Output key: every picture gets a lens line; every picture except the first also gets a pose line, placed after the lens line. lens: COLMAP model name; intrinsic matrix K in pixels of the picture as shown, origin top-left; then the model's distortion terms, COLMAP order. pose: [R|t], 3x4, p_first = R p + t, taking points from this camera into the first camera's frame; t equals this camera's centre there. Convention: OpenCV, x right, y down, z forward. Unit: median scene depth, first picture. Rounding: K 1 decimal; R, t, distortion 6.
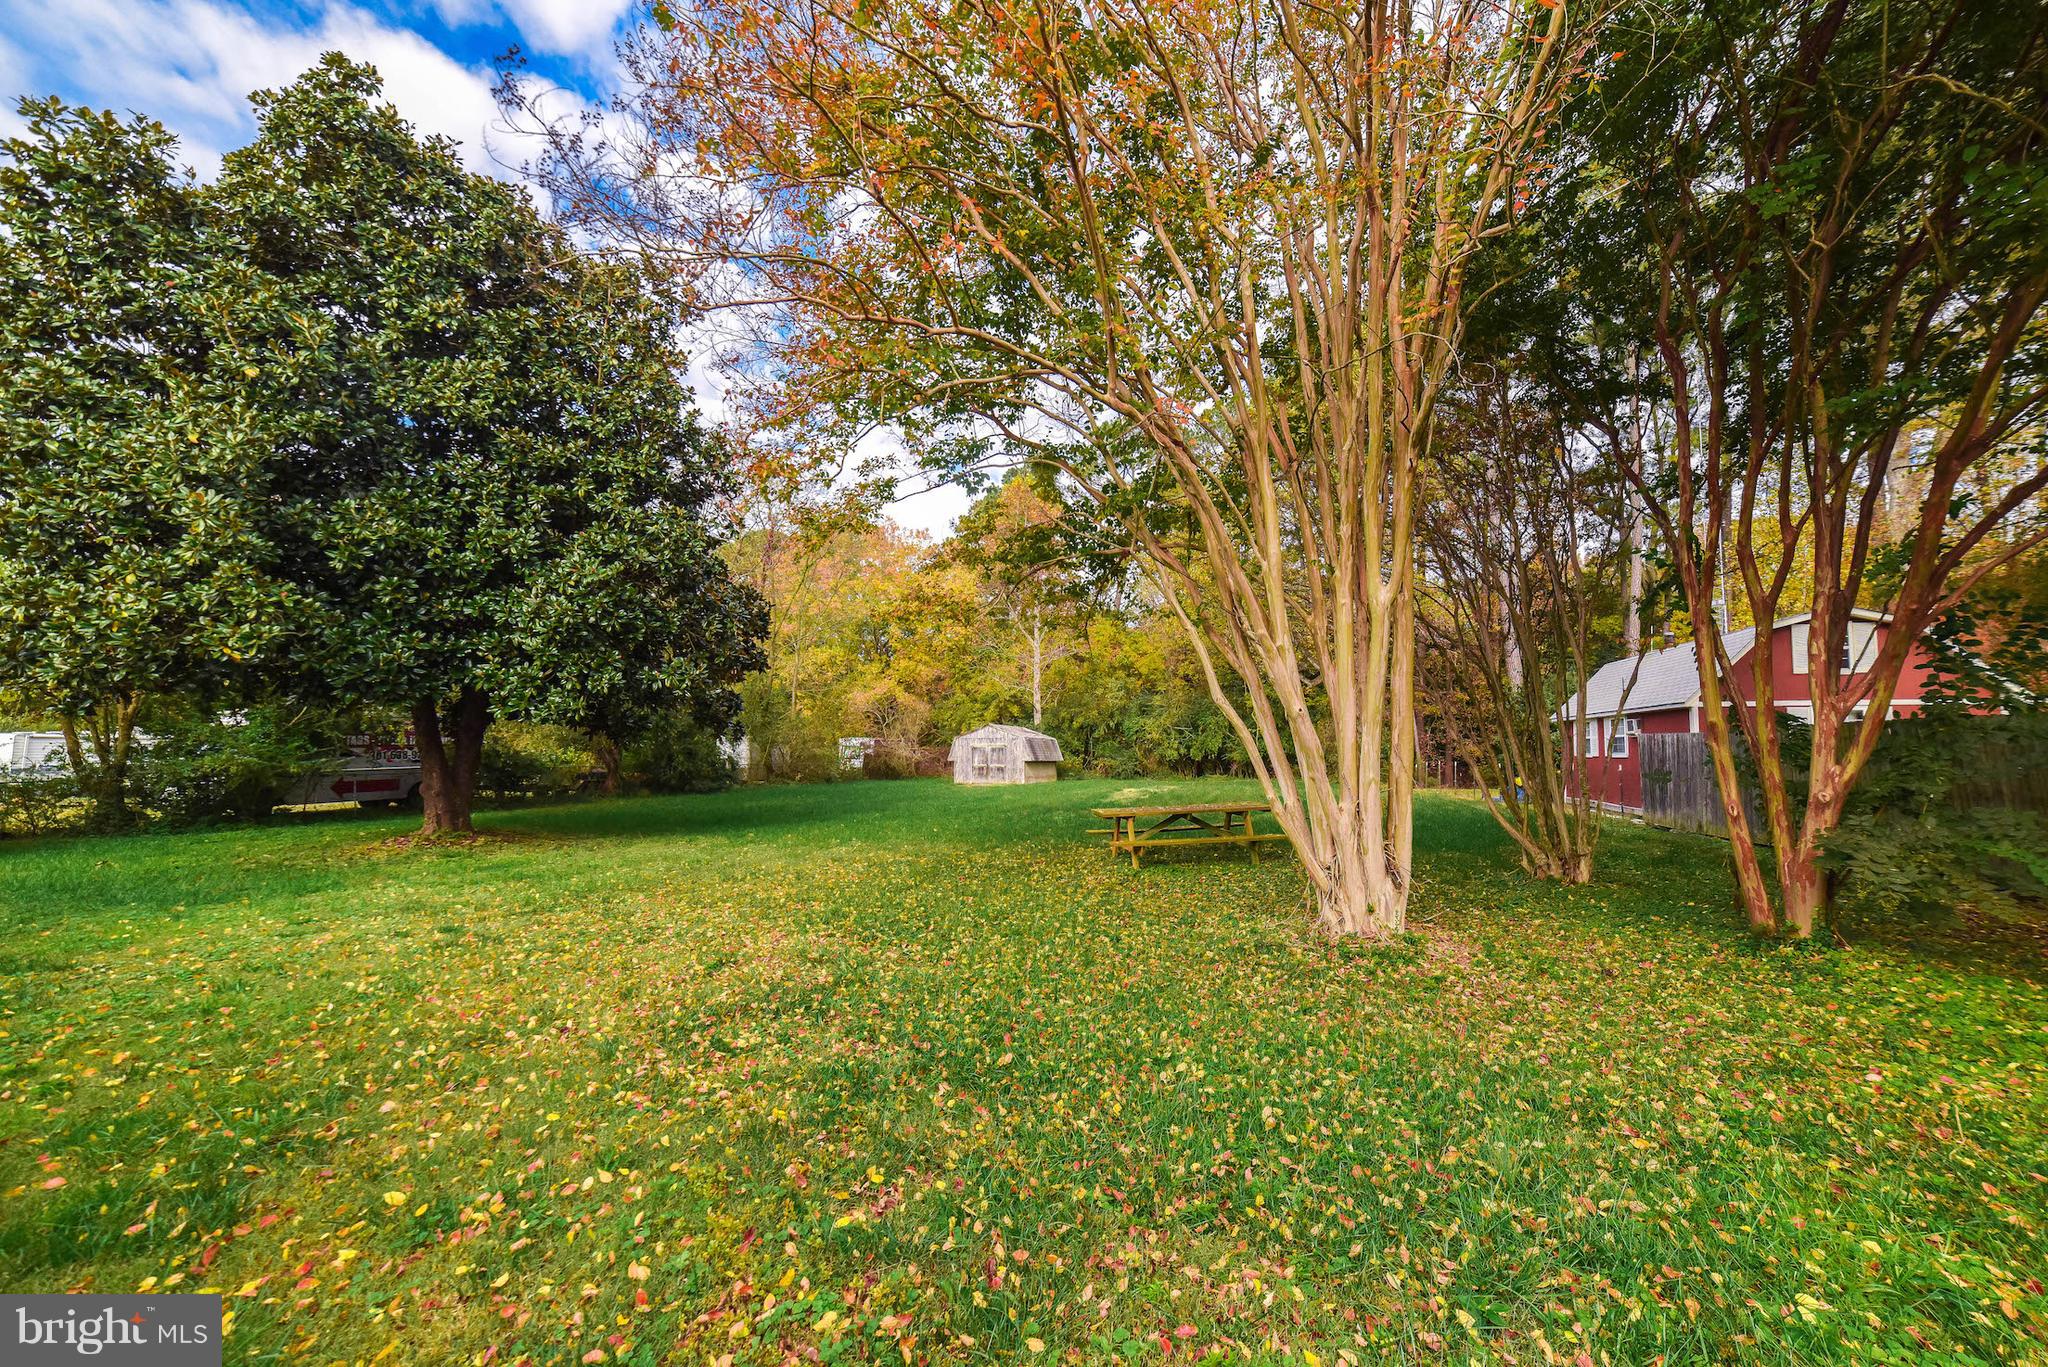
lens RADIAL K [[818.3, 0, 1033.6], [0, 818.3, 697.1], [0, 0, 1]] dist [-0.078158, 0.039262]
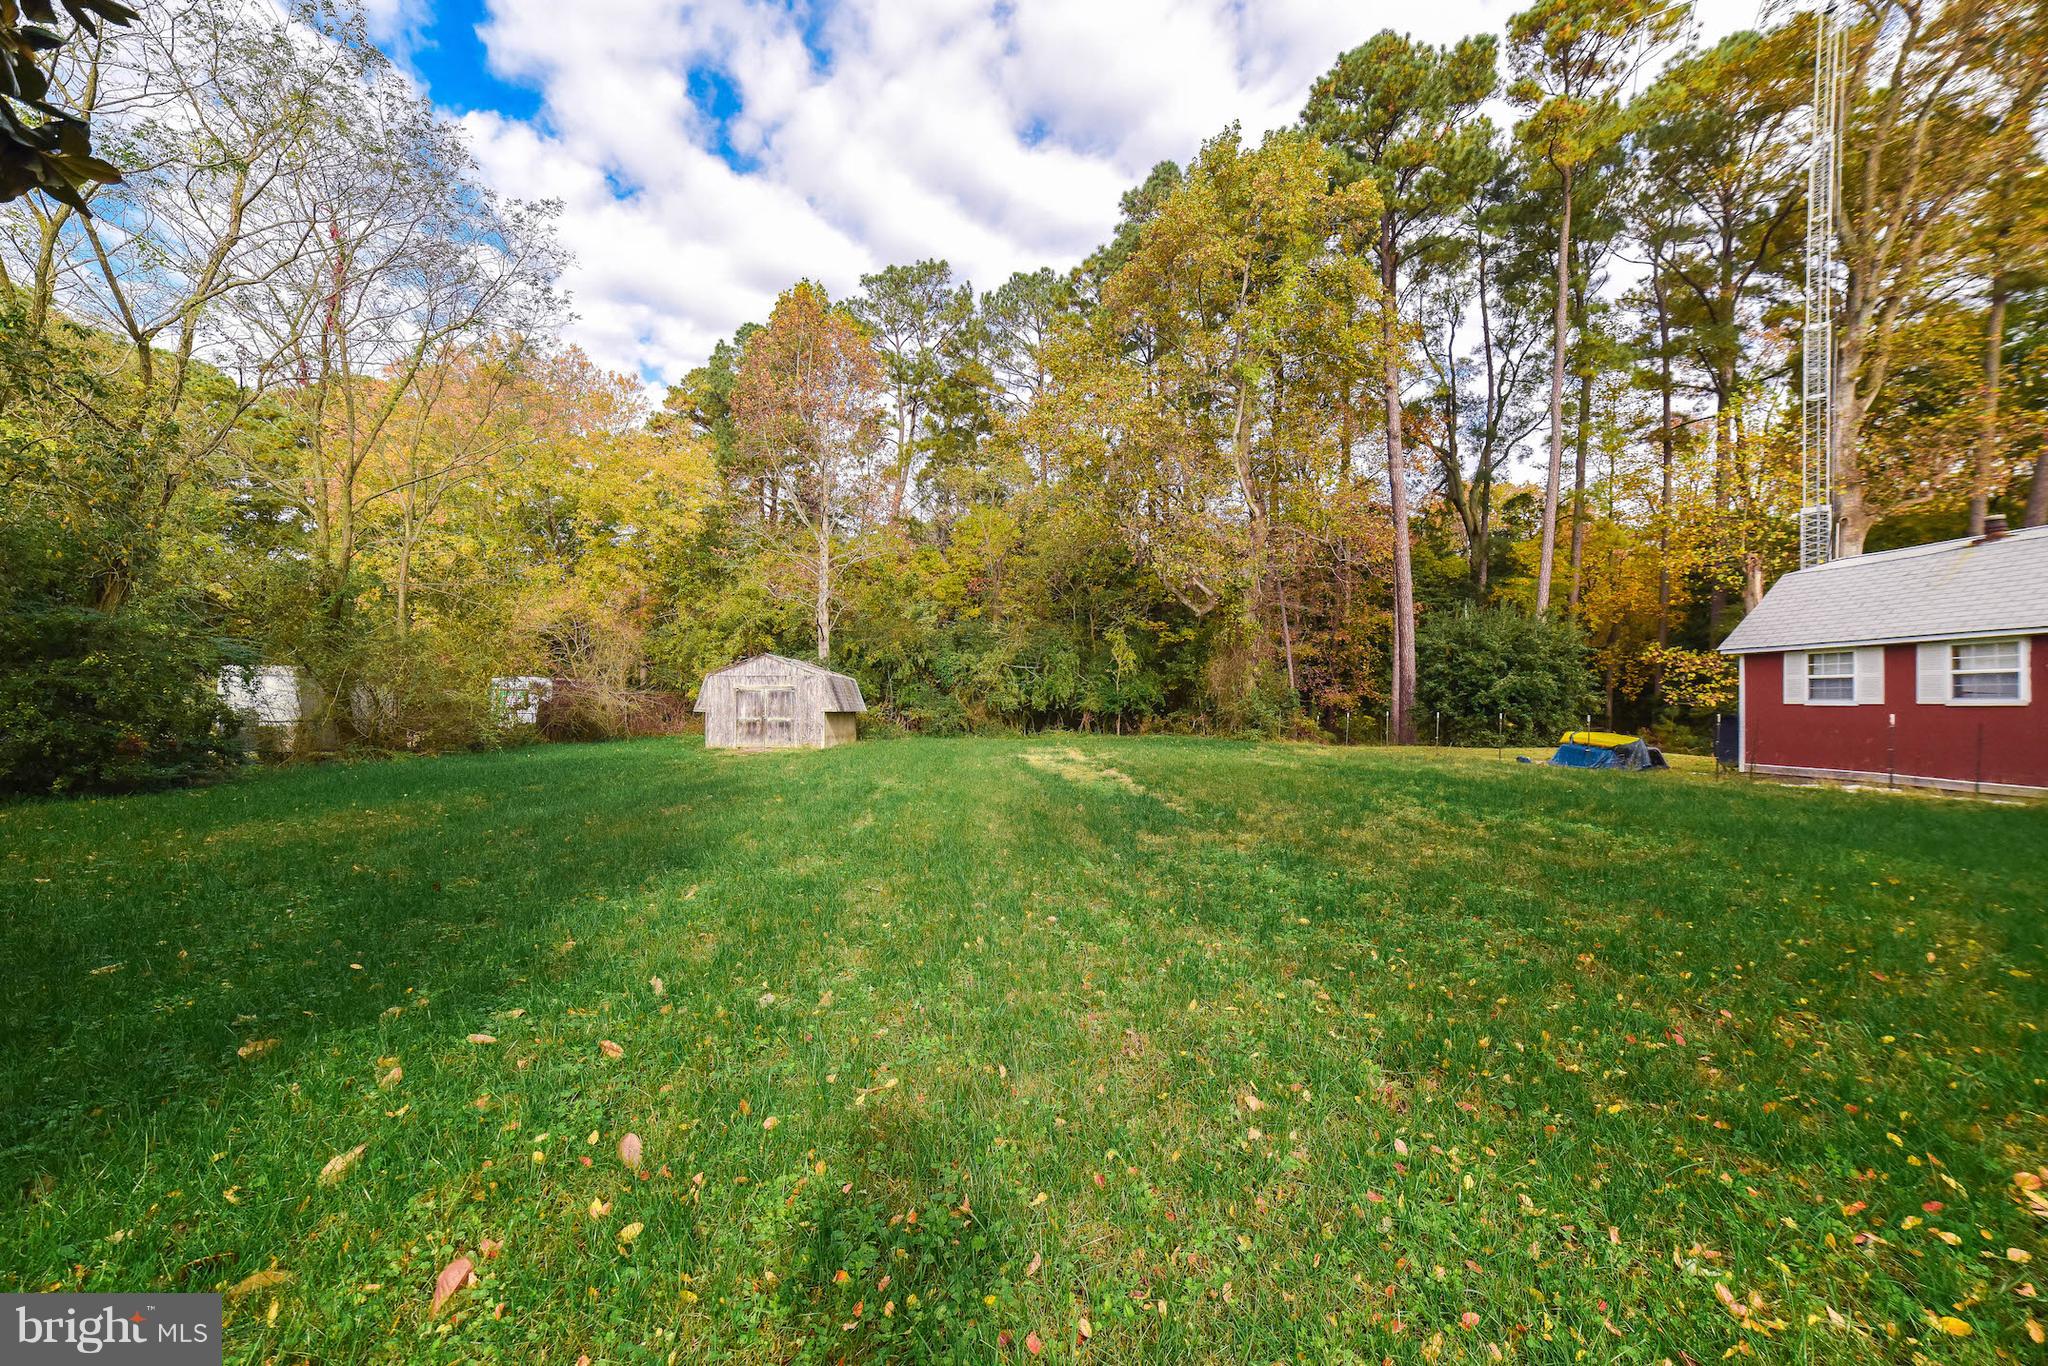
lens RADIAL K [[818.3, 0, 1033.6], [0, 818.3, 696.6], [0, 0, 1]] dist [-0.078158, 0.039262]
pose [[0.931398, 0.002827, 0.363991, -0.304895], [-0.025099, 0.998089, 0.056474, 0.086380], [-0.363135, -0.061735, 0.929689, 1.156718]]
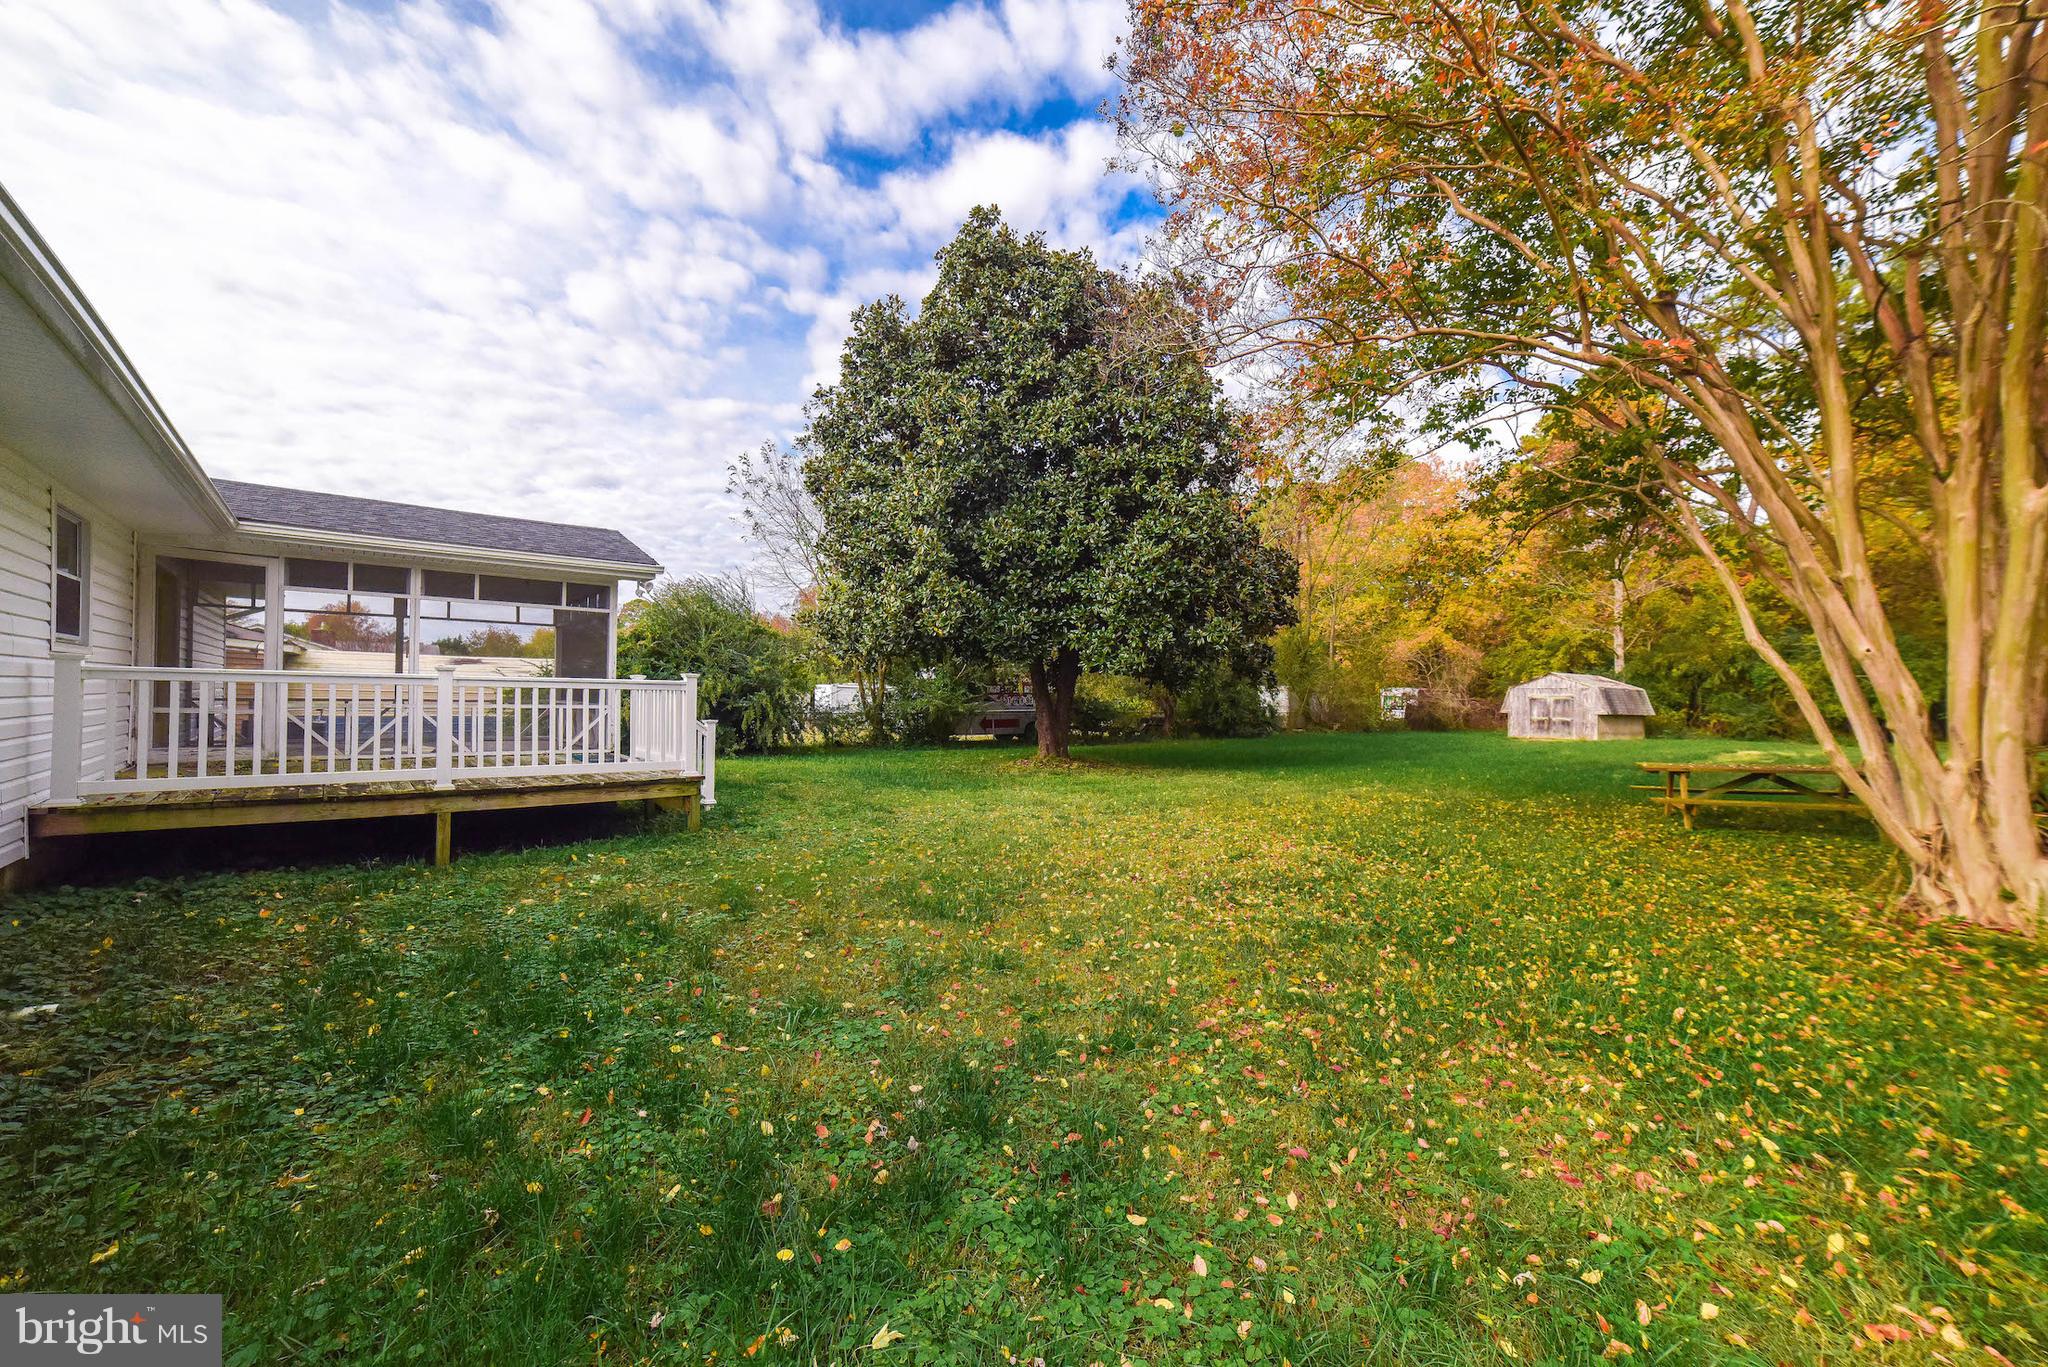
lens RADIAL K [[818.3, 0, 1033.6], [0, 818.3, 697.1], [0, 0, 1]] dist [-0.078158, 0.039262]
pose [[0.797369, 0.008219, -0.603436, 0.067160], [0.028212, 0.998306, 0.050876, -0.001392], [0.602832, -0.057591, 0.795787, -0.117439]]
